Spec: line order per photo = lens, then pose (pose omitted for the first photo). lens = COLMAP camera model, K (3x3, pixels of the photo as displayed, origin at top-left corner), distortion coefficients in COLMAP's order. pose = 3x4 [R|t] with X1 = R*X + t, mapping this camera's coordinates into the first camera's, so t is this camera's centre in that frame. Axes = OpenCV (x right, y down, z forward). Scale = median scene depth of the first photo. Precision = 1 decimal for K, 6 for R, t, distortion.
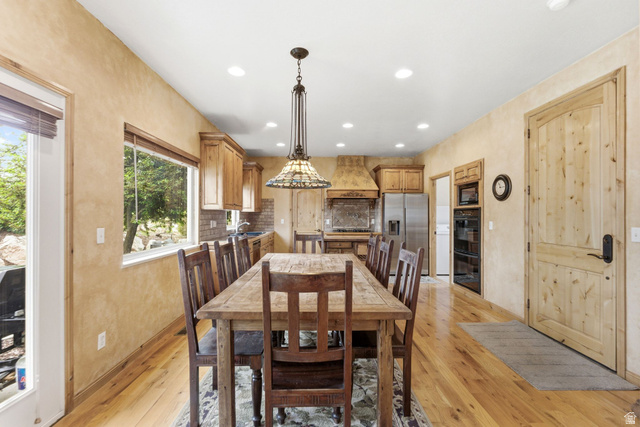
lens RADIAL K [[285.7, 0, 314.7], [0, 285.7, 216.3], [0, 0, 1]] dist [0.000390, 0.000193]
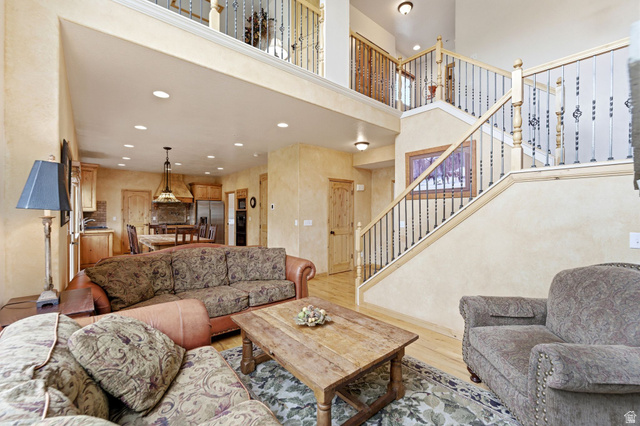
lens RADIAL K [[285.7, 0, 323.7], [0, 285.7, 212.4], [0, 0, 1]] dist [0.000390, 0.000193]
pose [[0.770640, 0.000934, 0.637271, -0.223346], [0.001778, 0.999992, -0.003616, -0.005220], [-0.637269, 0.003919, 0.770632, -0.665664]]
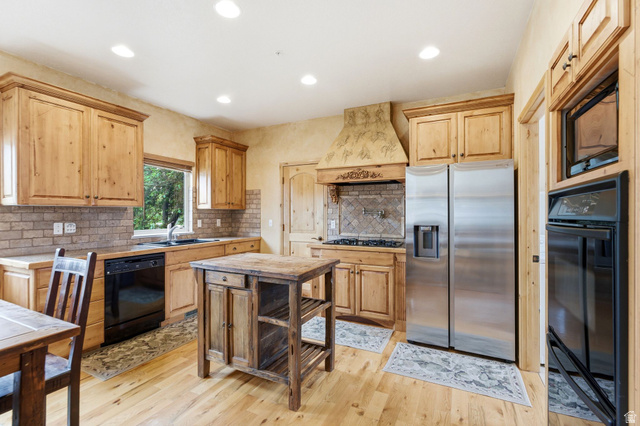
lens RADIAL K [[285.7, 0, 325.9], [0, 285.7, 214.2], [0, 0, 1]] dist [0.000390, 0.000193]
pose [[0.897745, -0.002527, -0.440509, 0.313640], [0.000938, 0.999992, -0.003825, -0.000401], [0.440515, 0.003021, 0.897740, 0.489826]]
